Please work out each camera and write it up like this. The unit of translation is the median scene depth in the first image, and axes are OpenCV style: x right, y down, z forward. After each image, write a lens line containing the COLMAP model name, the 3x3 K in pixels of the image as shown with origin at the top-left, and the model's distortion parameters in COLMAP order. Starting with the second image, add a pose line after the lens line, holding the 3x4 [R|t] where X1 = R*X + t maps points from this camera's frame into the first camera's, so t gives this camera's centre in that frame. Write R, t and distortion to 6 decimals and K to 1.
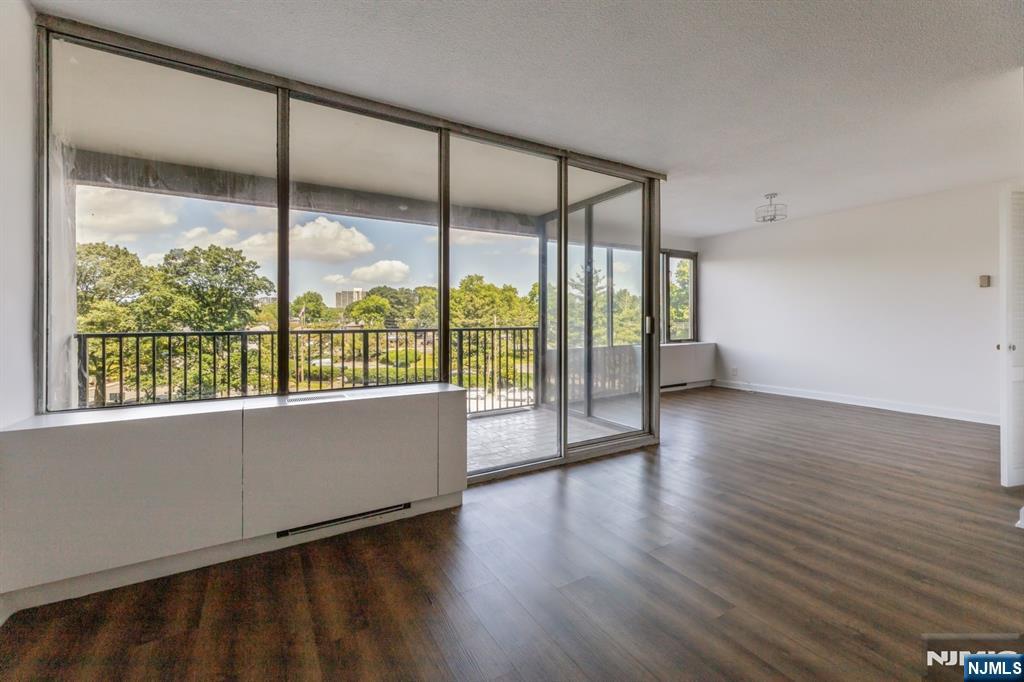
lens RADIAL K [[420.8, 0, 509.7], [0, 420.8, 316.4], [0, 0, 1]] dist [0.009041, 0.000086]
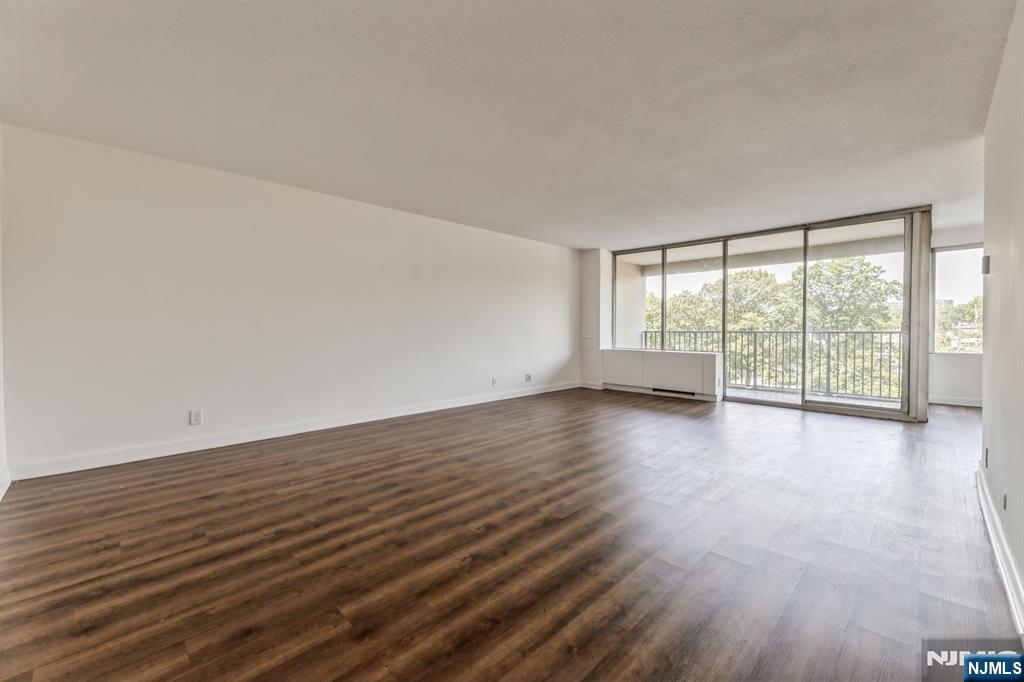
lens RADIAL K [[413.7, 0, 513.9], [0, 413.7, 332.4], [0, 0, 1]] dist [0.005555, 0.000046]
pose [[0.251305, 0.011494, -0.967840, 0.106588], [0.008098, 0.999870, 0.013977, 0.000351], [0.967874, -0.011350, 0.251179, -0.040646]]
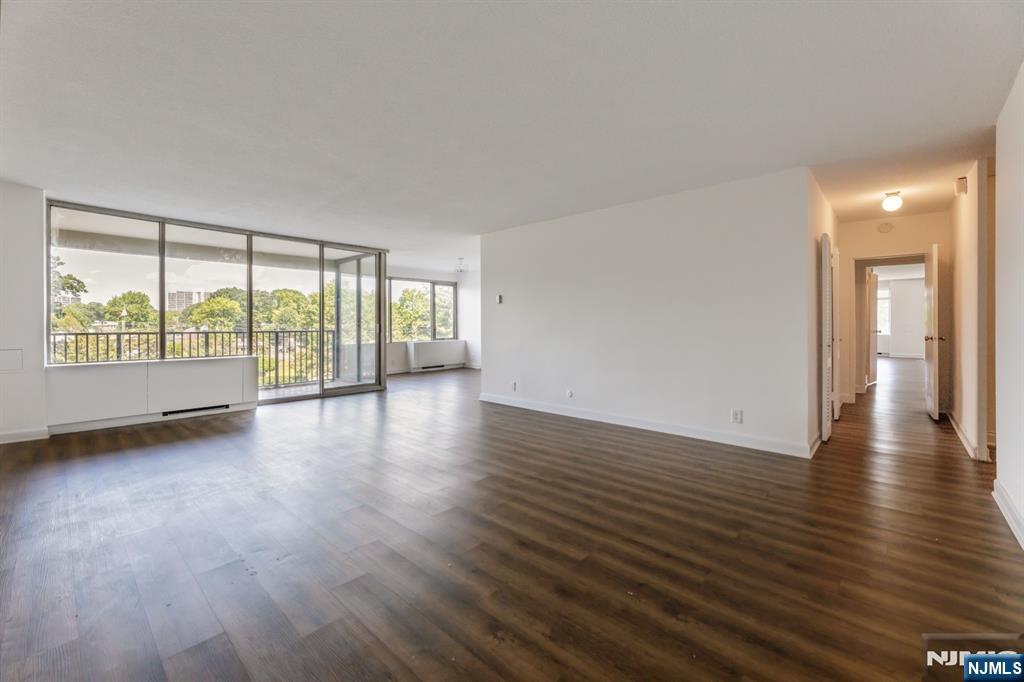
lens RADIAL K [[416.4, 0, 512.4], [0, 416.4, 324.8], [0, 0, 1]] dist [0.002648, -0.000024]
pose [[0.955667, 0.001618, 0.294445, 0.029978], [-0.003569, 0.999975, 0.006089, -0.000750], [-0.294428, -0.006870, 0.955649, -0.084922]]
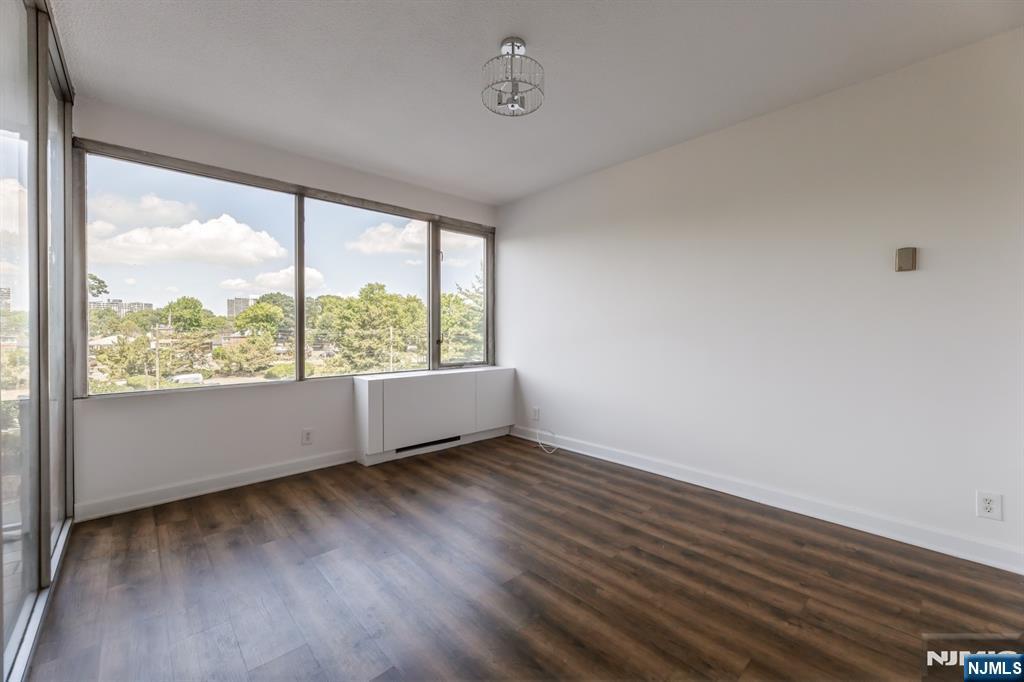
lens RADIAL K [[413.7, 0, 513.9], [0, 413.7, 332.4], [0, 0, 1]] dist [0.005555, 0.000046]
pose [[0.977696, 0.009711, 0.209799, 0.054474], [-0.011600, 0.999902, 0.007778, 0.000591], [-0.209703, -0.010038, 0.977714, 0.059843]]
